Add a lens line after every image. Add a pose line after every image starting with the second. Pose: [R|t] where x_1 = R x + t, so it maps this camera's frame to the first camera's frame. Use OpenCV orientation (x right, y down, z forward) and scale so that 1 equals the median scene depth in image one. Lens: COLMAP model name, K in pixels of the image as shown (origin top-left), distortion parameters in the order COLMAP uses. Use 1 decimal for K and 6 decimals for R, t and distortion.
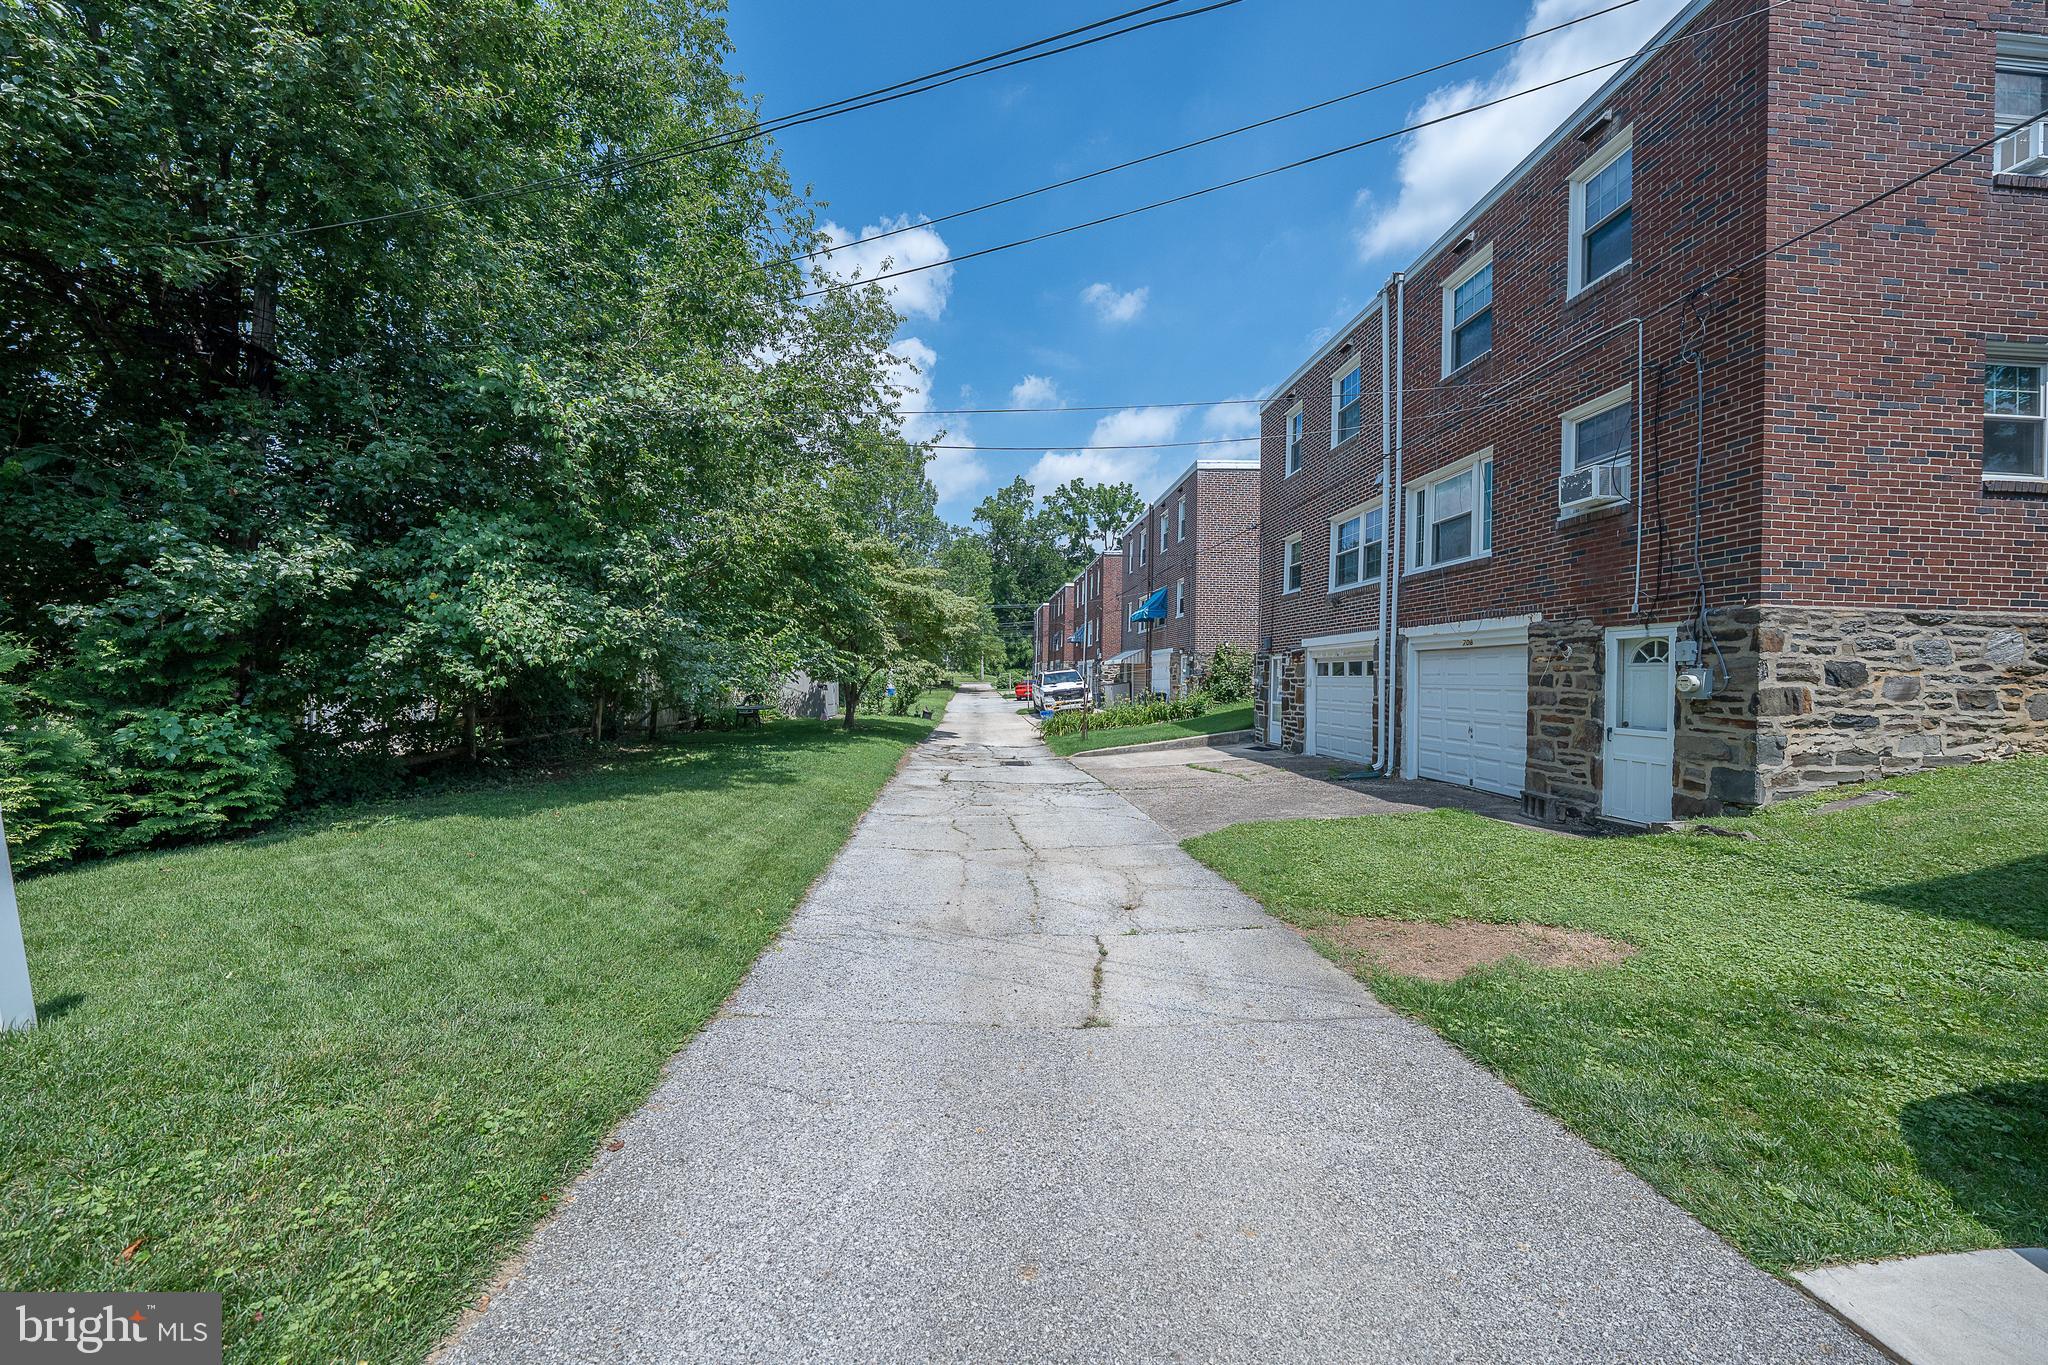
lens RADIAL K [[702.3, 0, 1025.5], [0, 702.3, 679.2], [0, 0, 1]] dist [-0.027875, 0.006049]
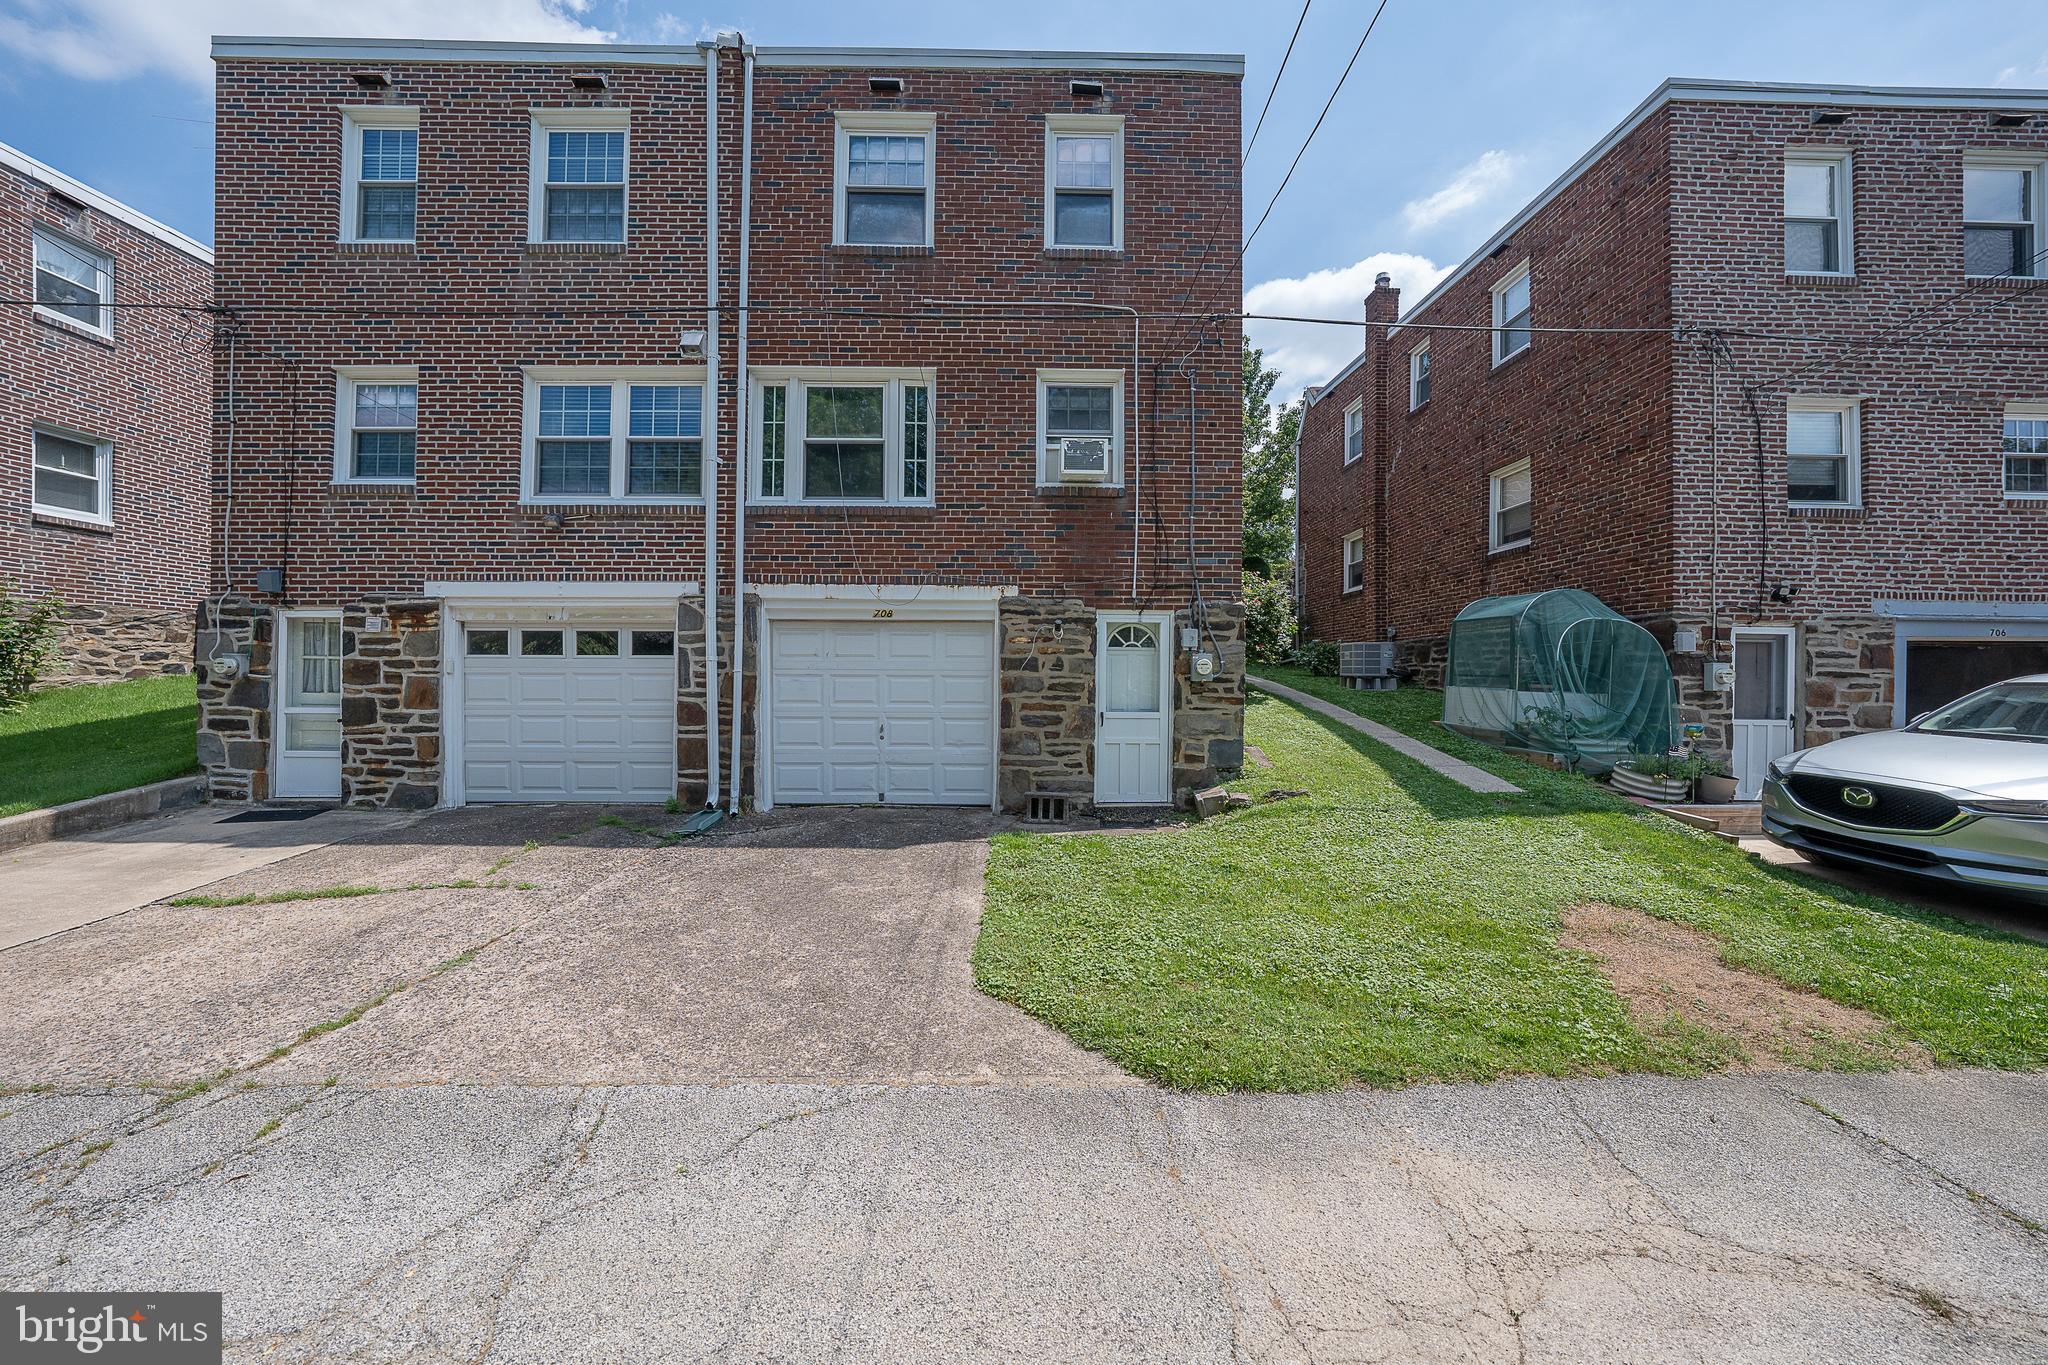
lens RADIAL K [[702.3, 0, 1025.5], [0, 702.3, 679.2], [0, 0, 1]] dist [-0.027875, 0.006049]
pose [[0.057085, -0.014364, 0.998266, -0.111728], [-0.003526, 0.999887, 0.014589, 0.006520], [-0.998363, -0.004353, 0.057028, 0.764264]]
